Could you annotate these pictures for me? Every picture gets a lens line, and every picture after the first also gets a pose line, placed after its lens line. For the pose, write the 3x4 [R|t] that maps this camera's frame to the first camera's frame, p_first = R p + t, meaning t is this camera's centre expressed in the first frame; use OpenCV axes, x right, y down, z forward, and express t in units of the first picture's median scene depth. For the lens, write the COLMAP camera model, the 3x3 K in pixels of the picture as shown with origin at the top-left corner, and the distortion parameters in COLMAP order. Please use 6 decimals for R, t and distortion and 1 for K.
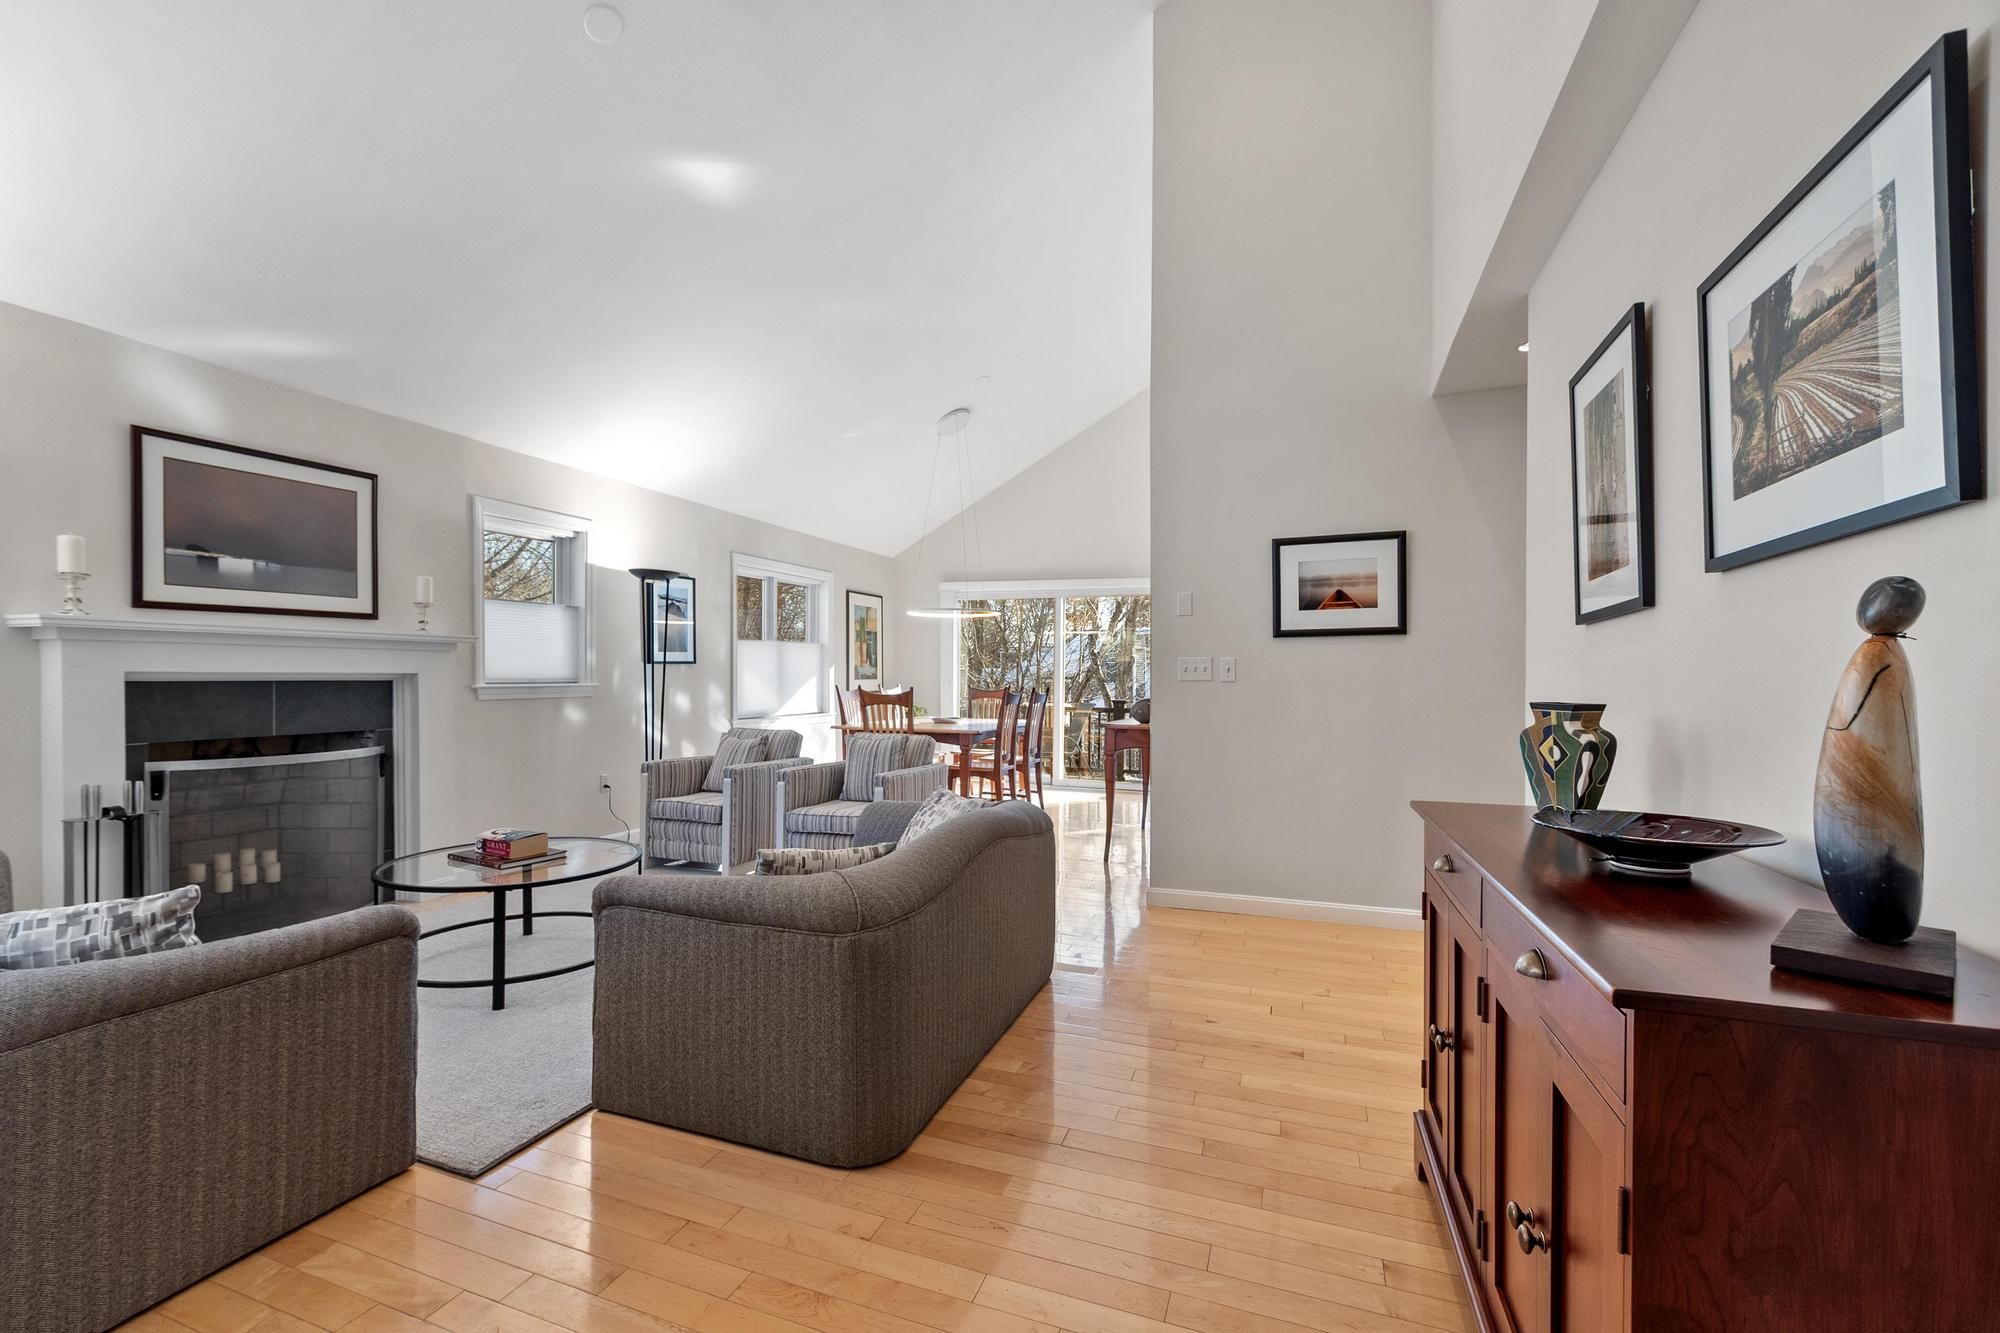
lens RADIAL K [[881.9, 0, 964.1], [0, 881.9, 681.0], [0, 0, 1]] dist [0.000992, -0.000143]
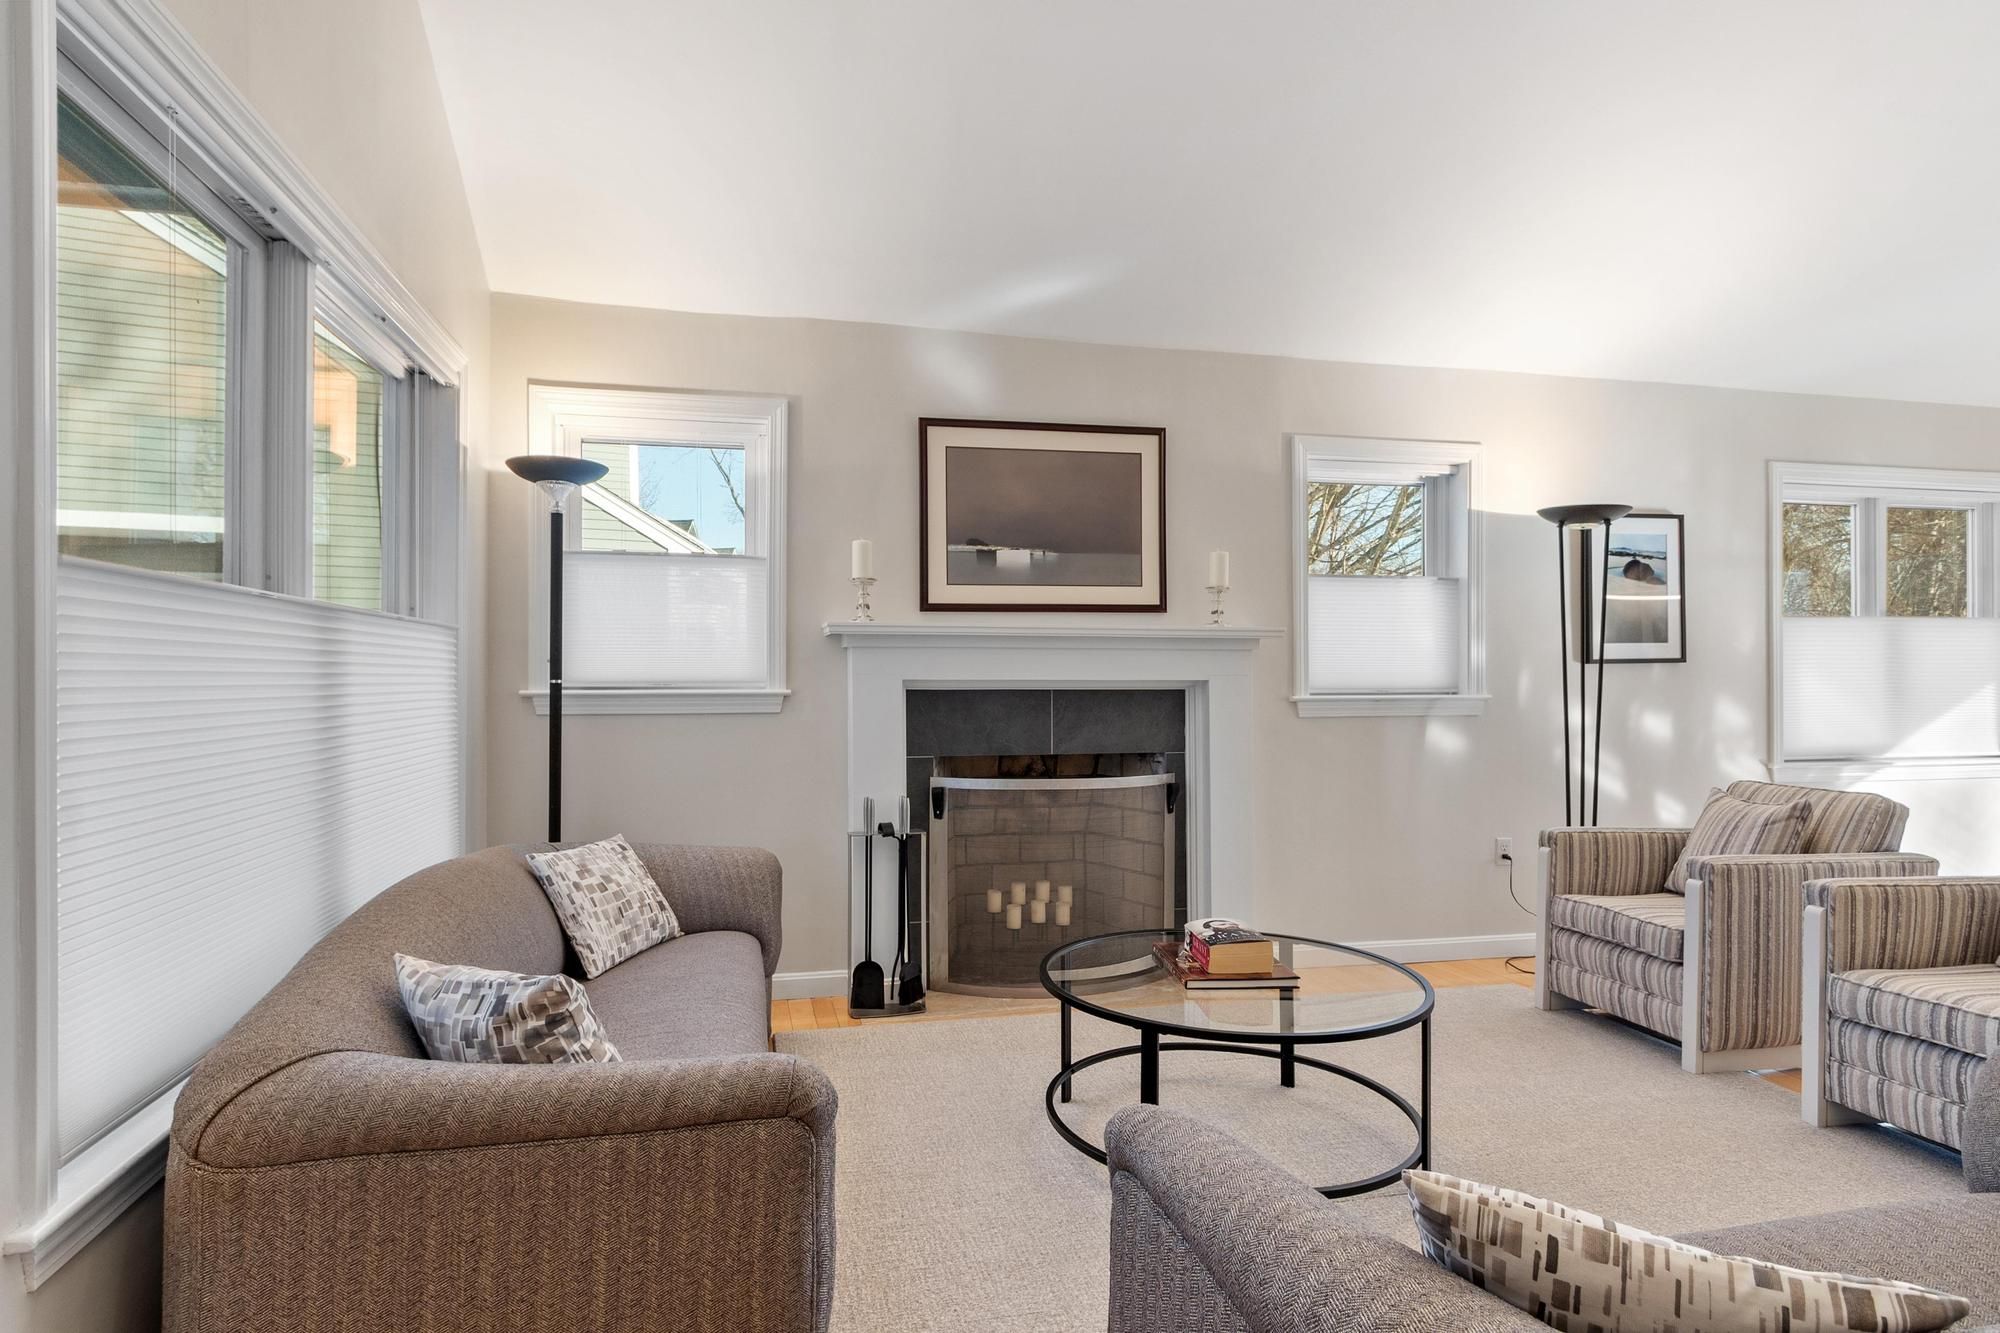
lens RADIAL K [[1061.9, 0, 951.6], [0, 1061.9, 675.6], [0, 0, 1]] dist [0.006383, -0.001081]
pose [[0.556509, -0.005789, -0.830822, 0.013731], [-0.004132, 0.999944, -0.009736, -0.003165], [0.830831, 0.008851, 0.556454, 0.319070]]
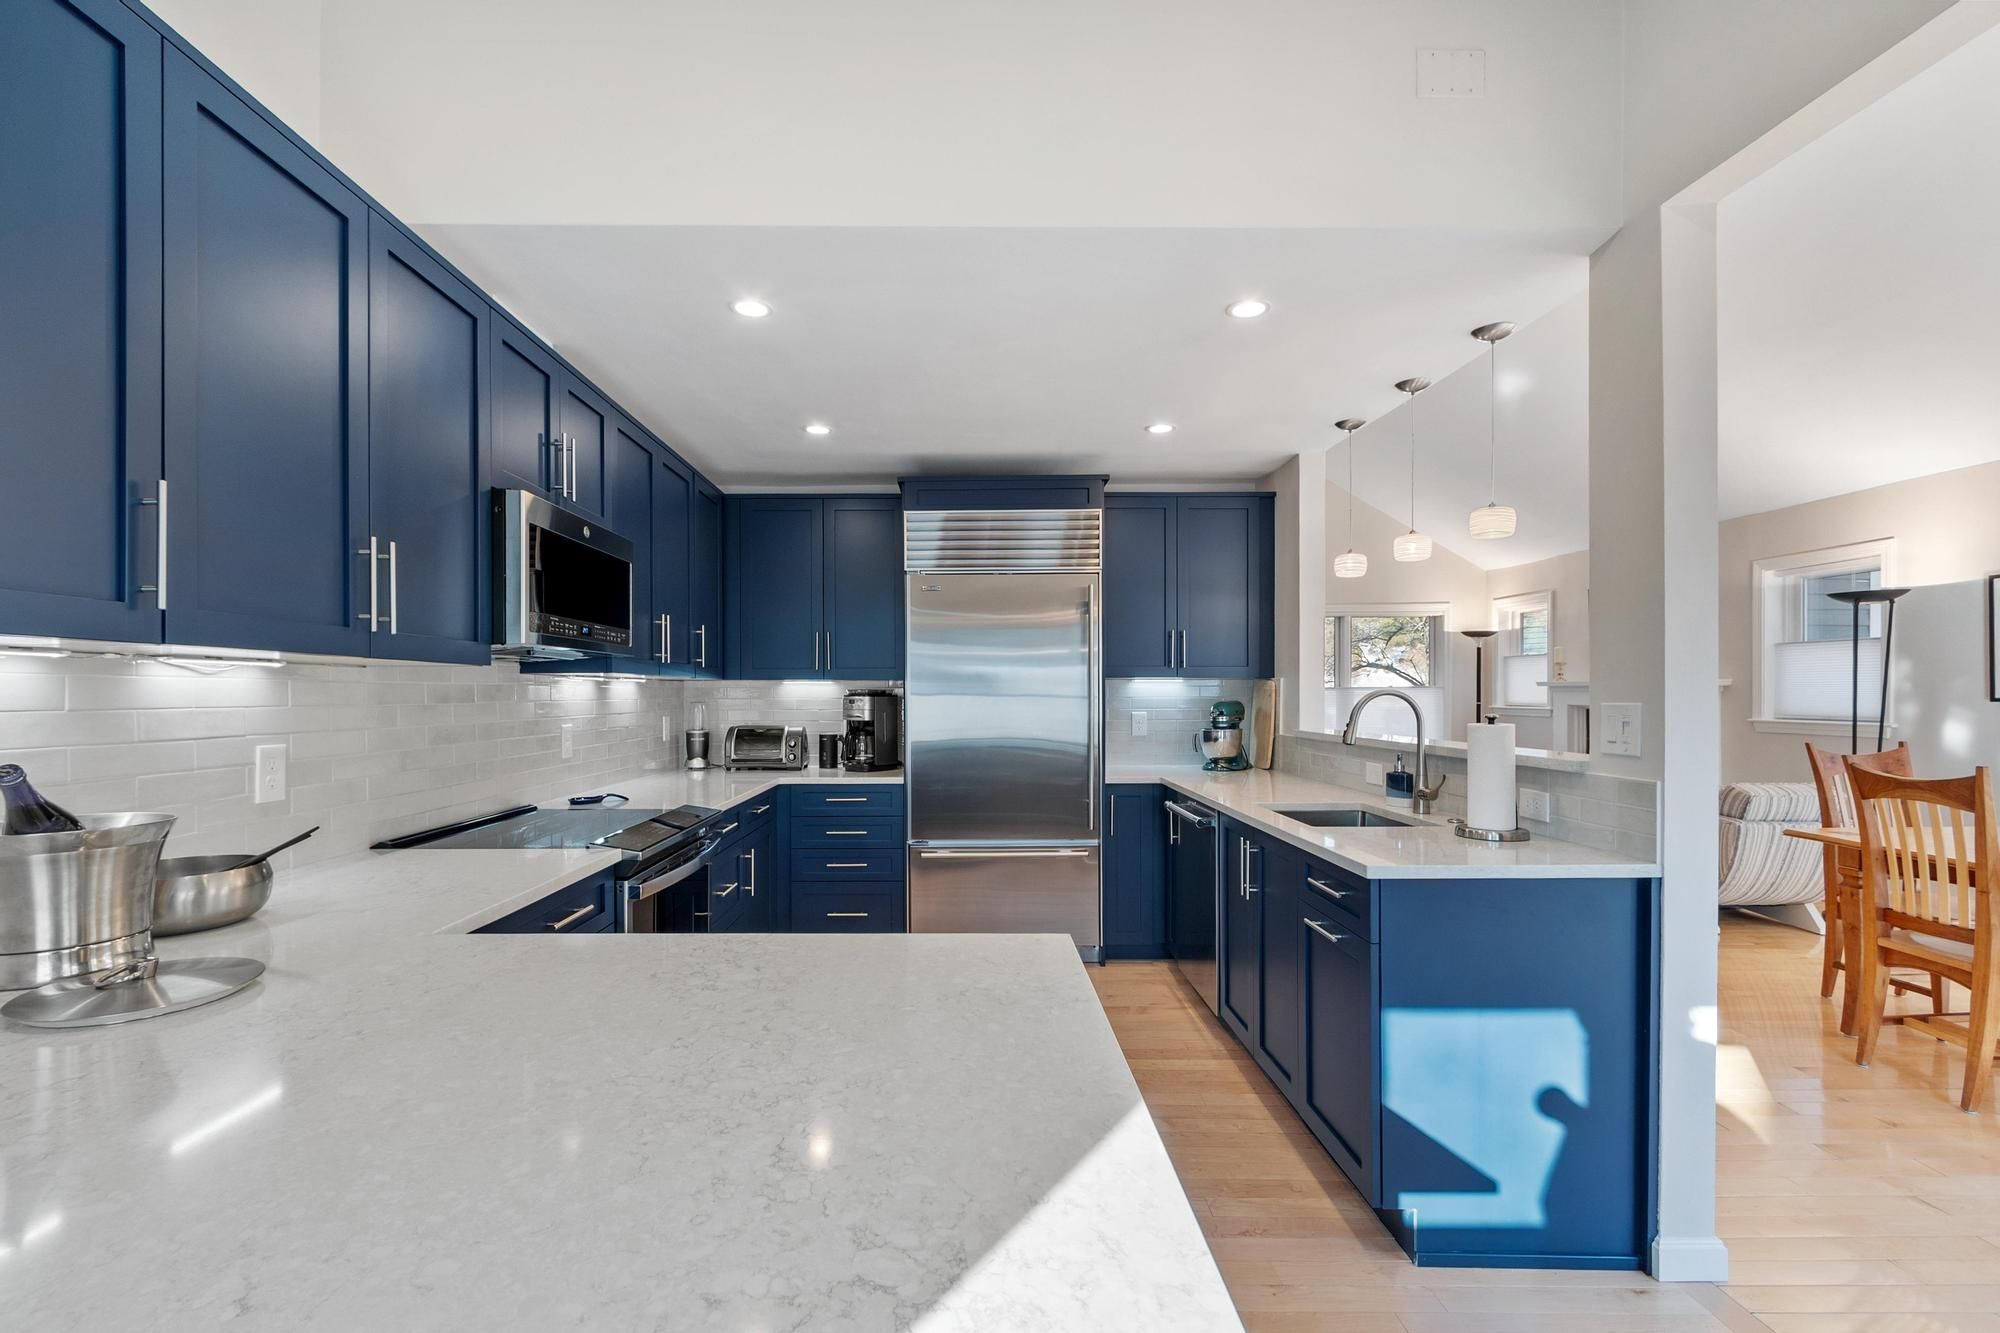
lens RADIAL K [[852.3, 0, 991.4], [0, 852.3, 695.2], [0, 0, 1]] dist [0.000117, 0.000157]
pose [[-0.921814, -0.002604, -0.387624, 0.943930], [-0.006119, 0.999951, 0.007834, -0.032812], [0.387584, 0.009593, -0.921784, 1.866544]]
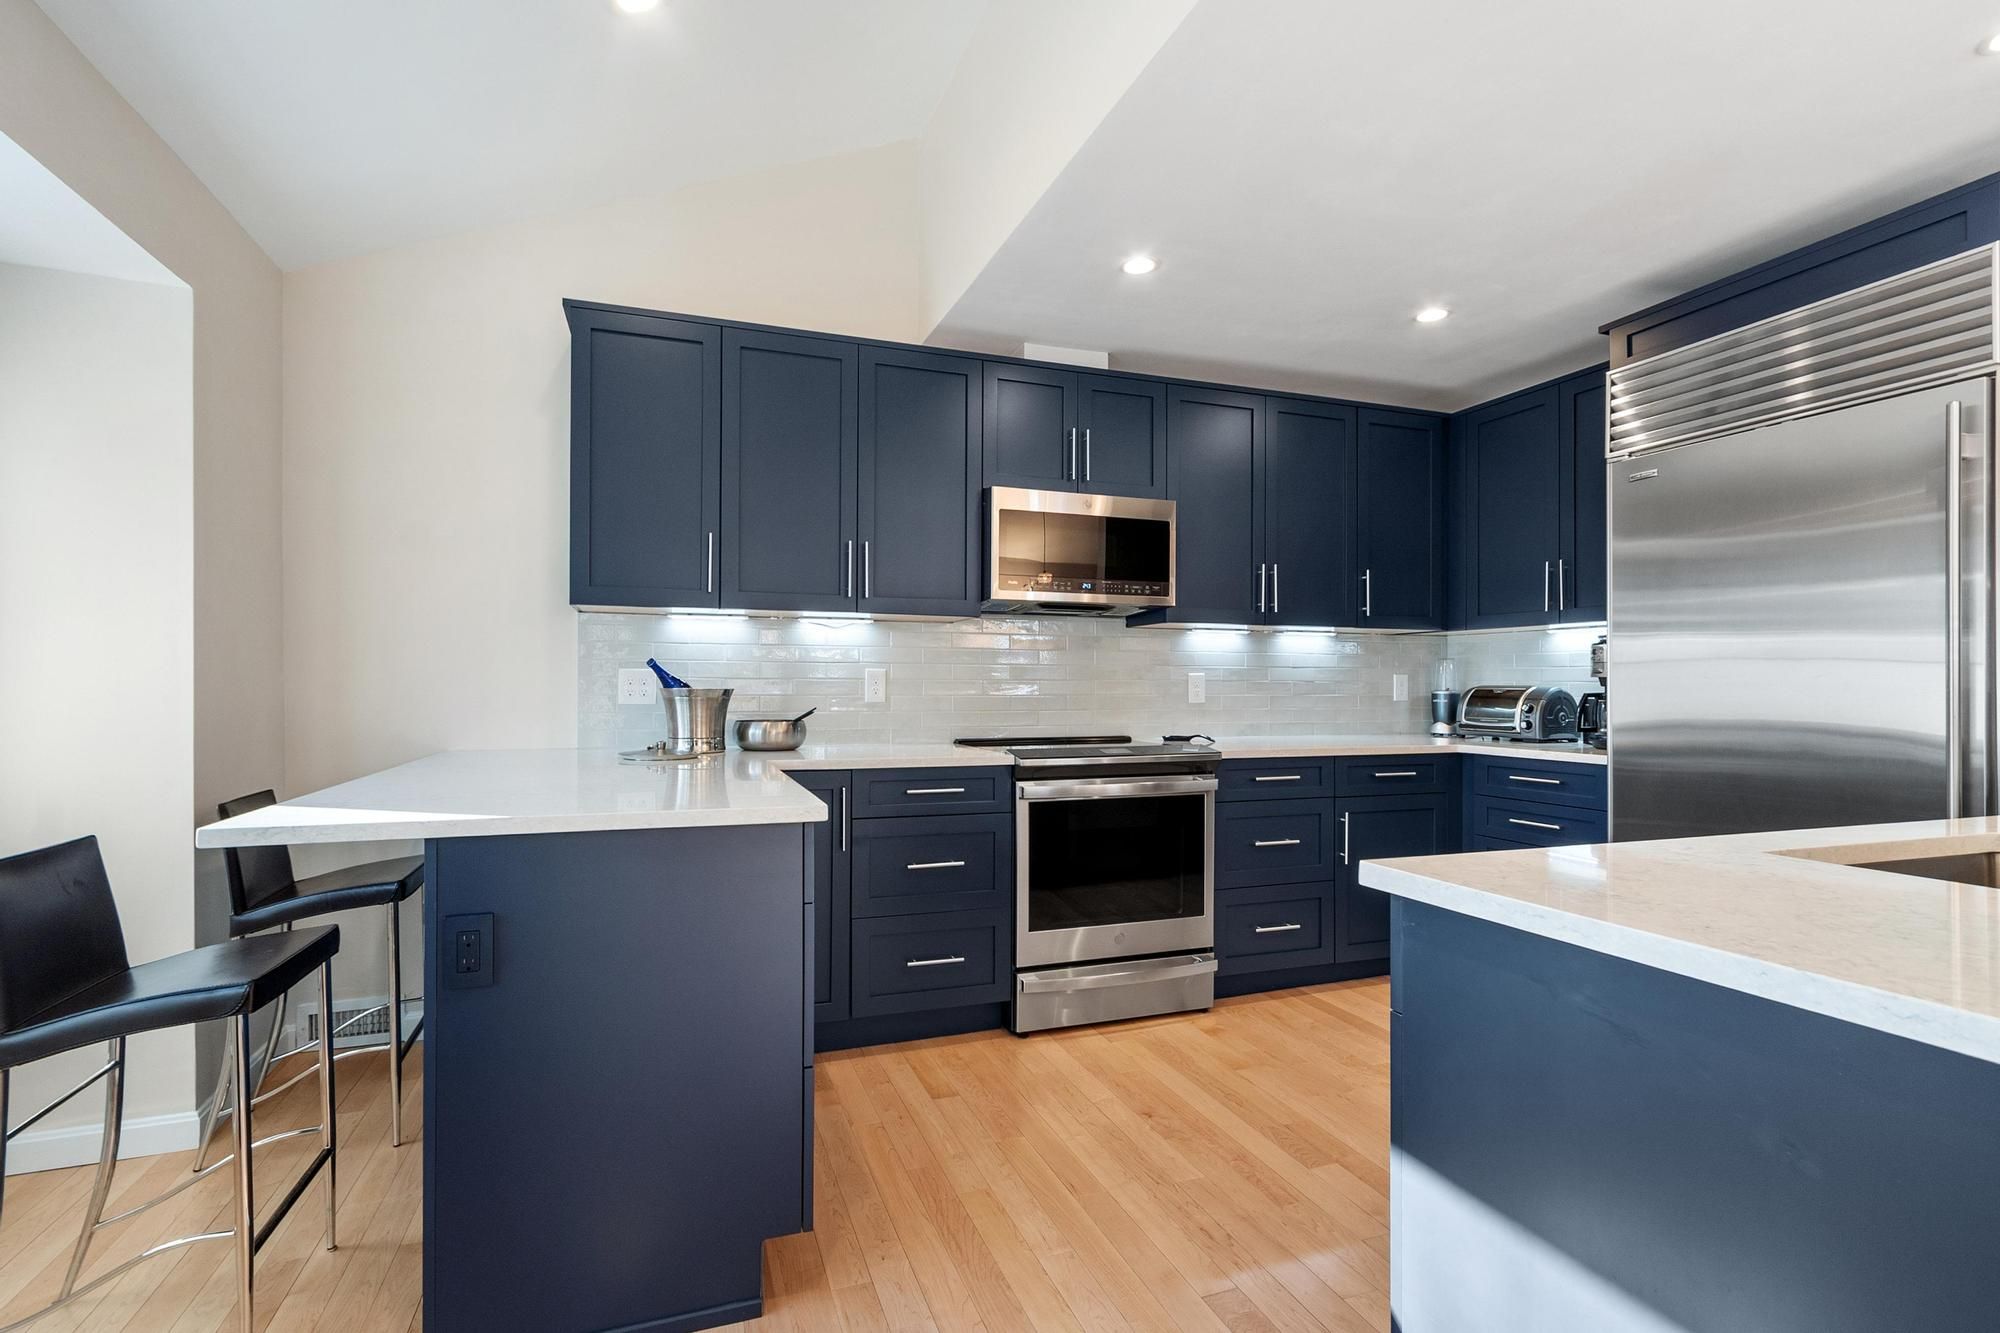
lens RADIAL K [[917.4, 0, 951.5], [0, 917.4, 686.3], [0, 0, 1]] dist [0.007672, -0.000341]
pose [[-0.646076, -0.009050, 0.763220, 0.523760], [0.001102, 0.999918, 0.012790, -0.002269], [-0.763273, 0.009105, -0.646012, 1.810877]]
